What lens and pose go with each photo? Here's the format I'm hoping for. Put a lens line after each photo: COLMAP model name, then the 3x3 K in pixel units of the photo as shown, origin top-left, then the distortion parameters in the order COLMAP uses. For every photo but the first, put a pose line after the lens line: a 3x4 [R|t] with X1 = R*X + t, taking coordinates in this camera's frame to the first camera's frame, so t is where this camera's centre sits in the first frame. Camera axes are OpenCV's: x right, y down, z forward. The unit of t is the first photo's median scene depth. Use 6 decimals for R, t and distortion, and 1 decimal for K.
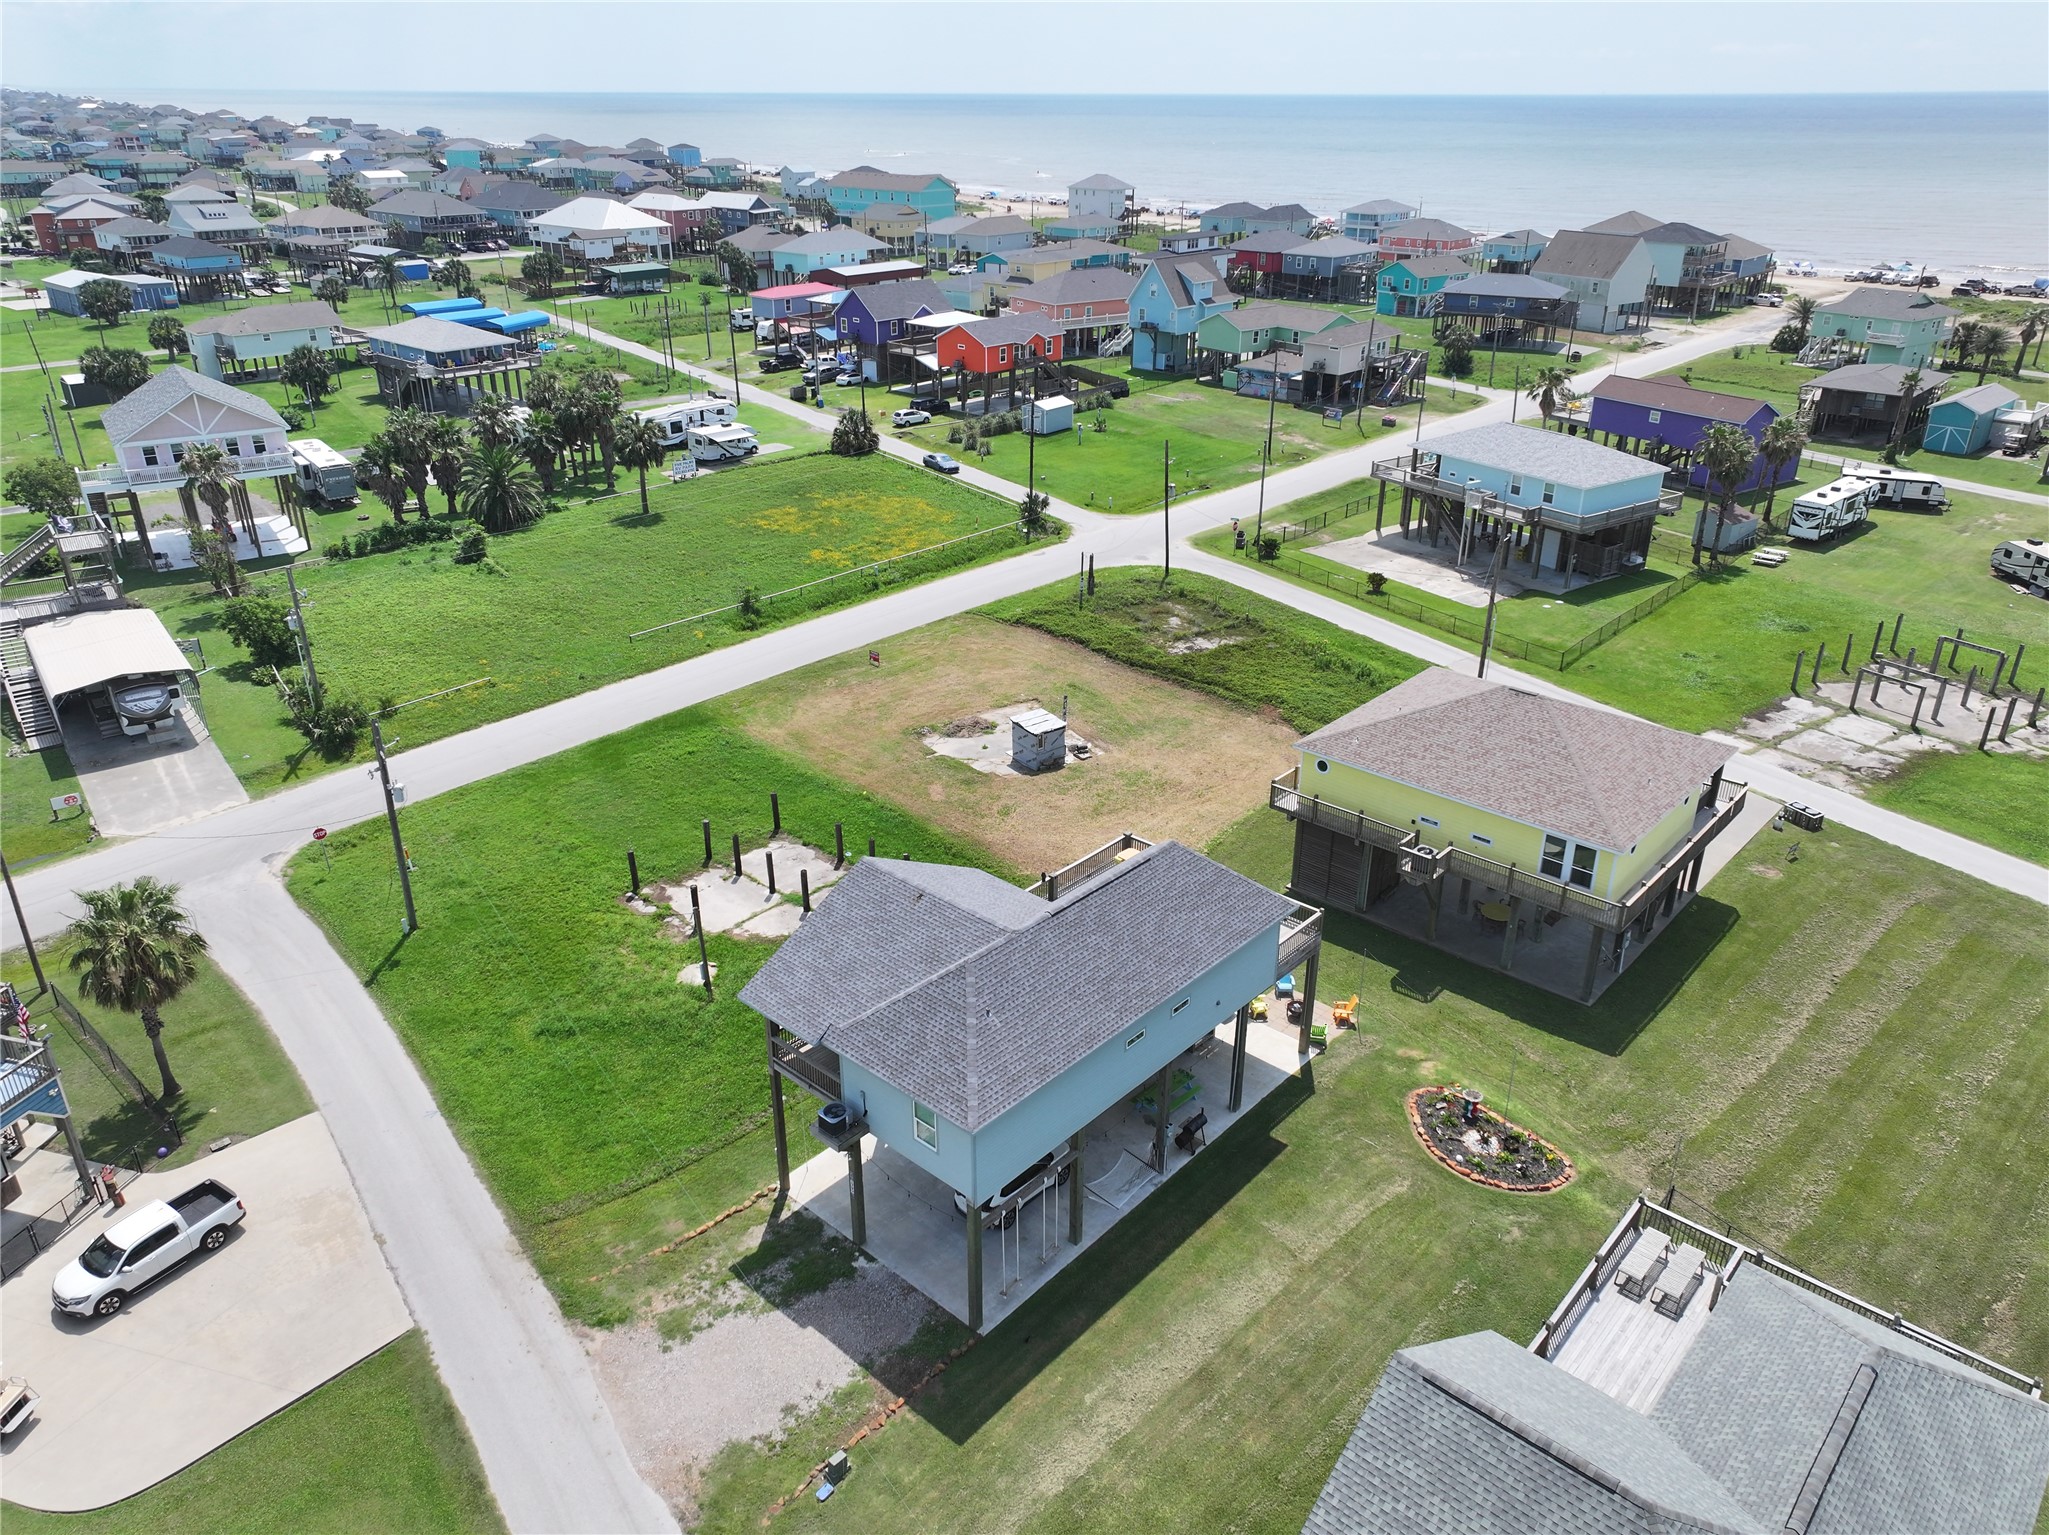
lens RADIAL K [[1434.6, 0, 1034.7], [0, 1434.6, 762.0], [0, 0, 1]] dist [0.003754, 0.009447]
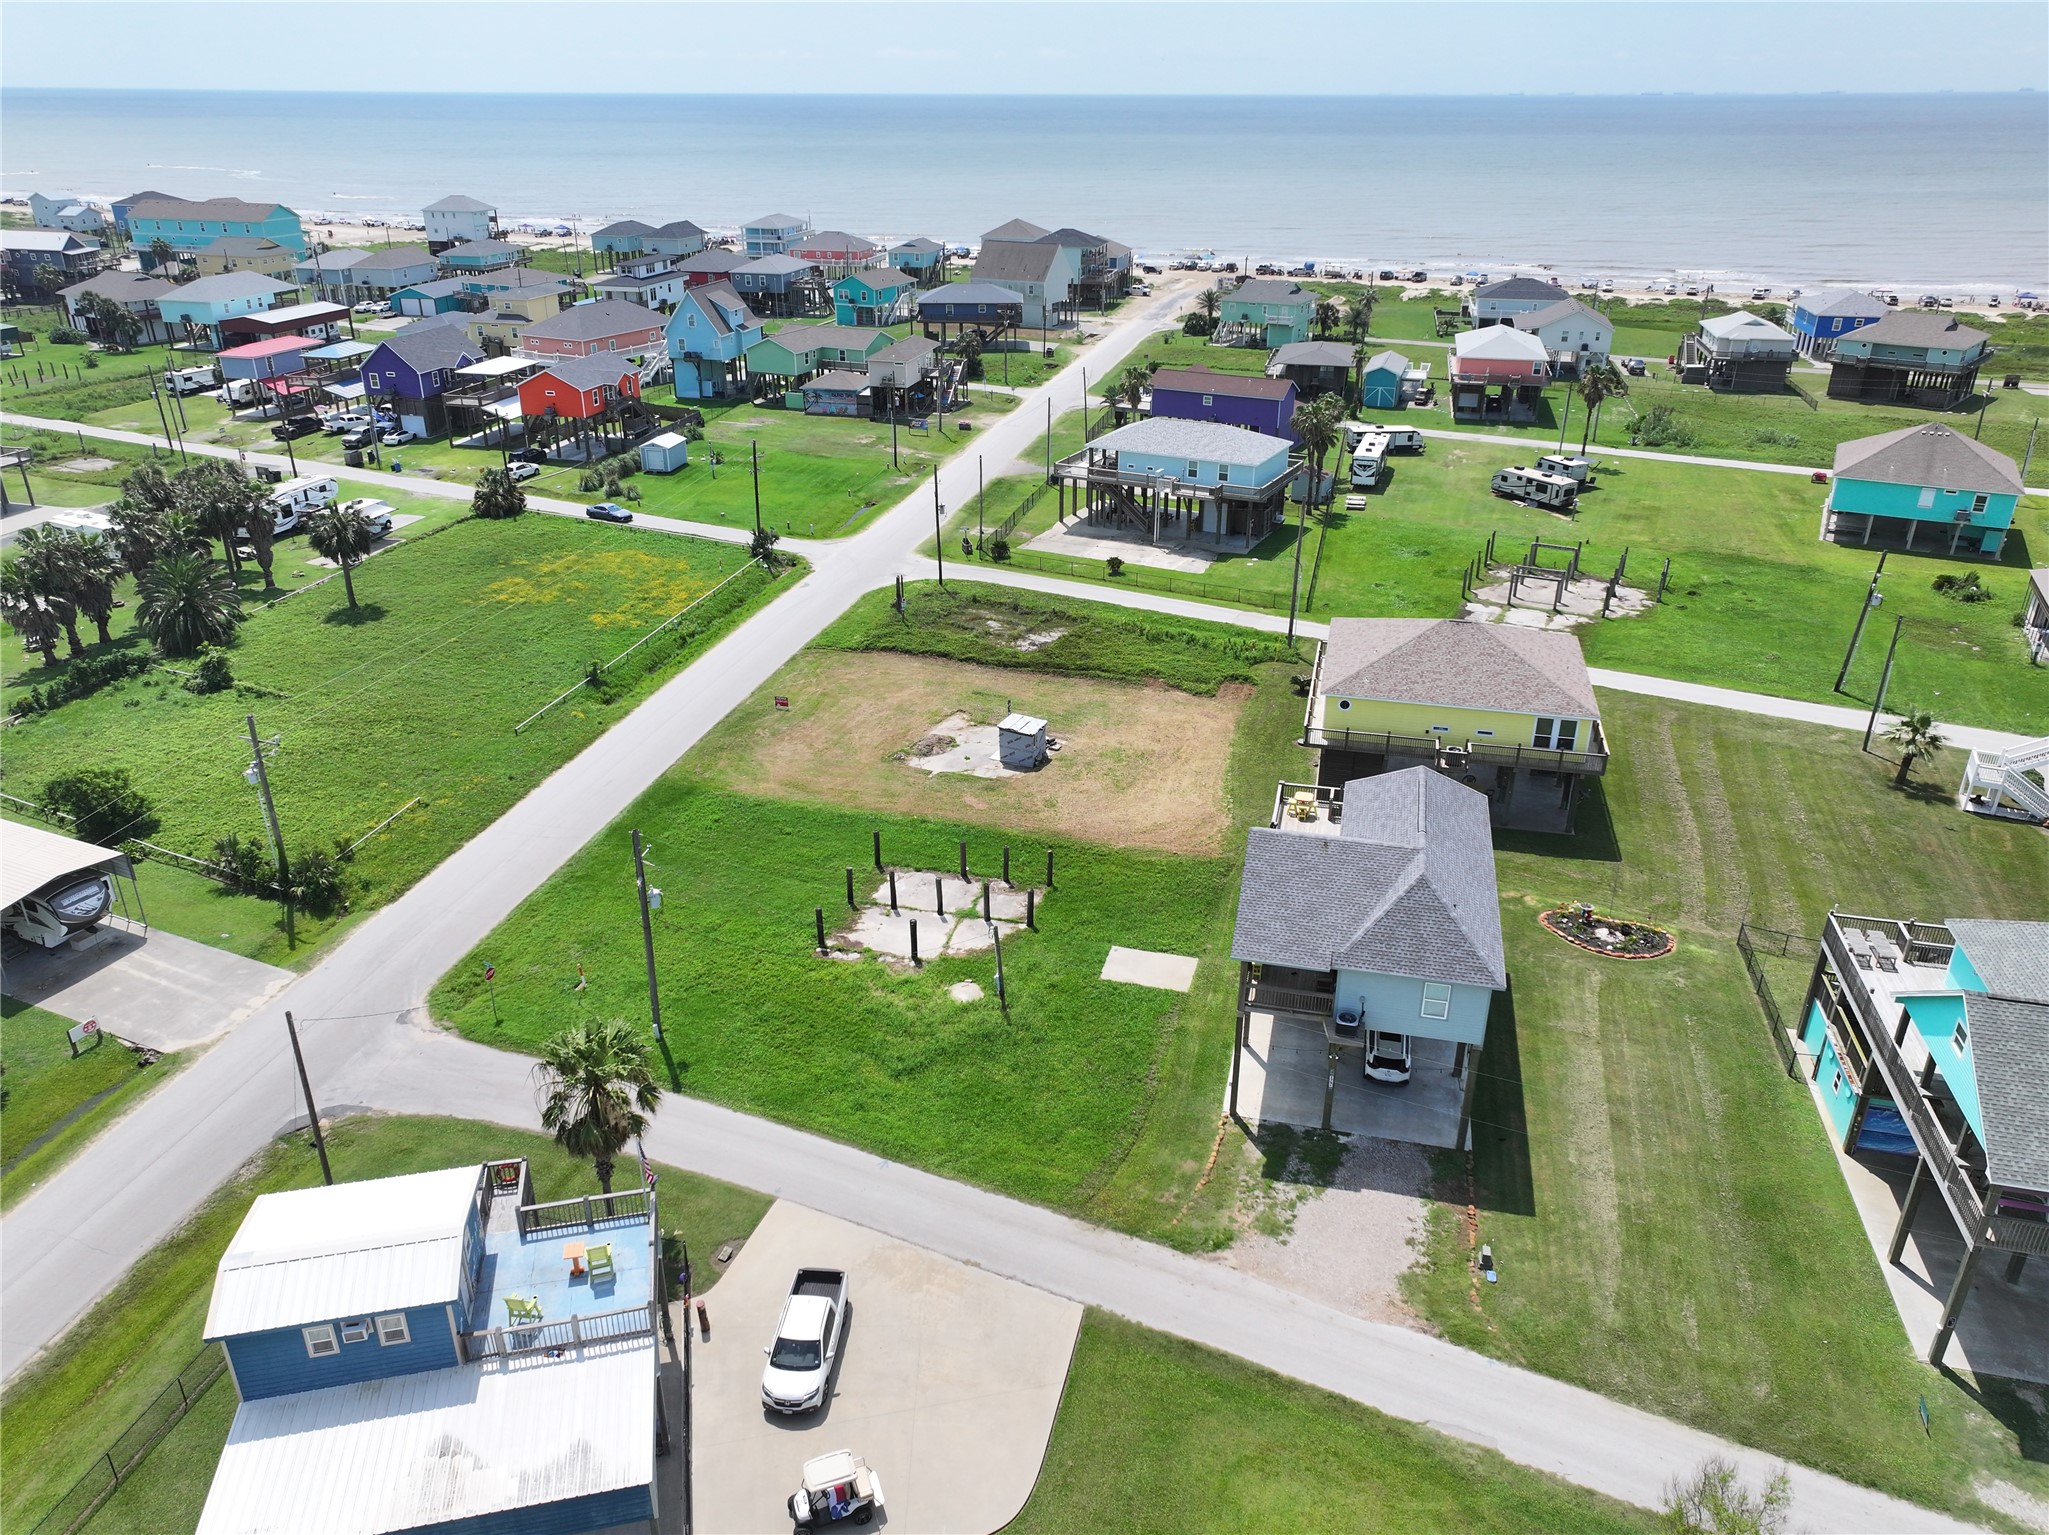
lens RADIAL K [[1434.6, 0, 1034.7], [0, 1434.6, 762.0], [0, 0, 1]] dist [0.003754, 0.009447]
pose [[0.878598, -0.201824, 0.432819, -0.335212], [0.201312, 0.978372, 0.047562, -0.035427], [-0.433057, 0.045344, 0.900225, -0.011492]]
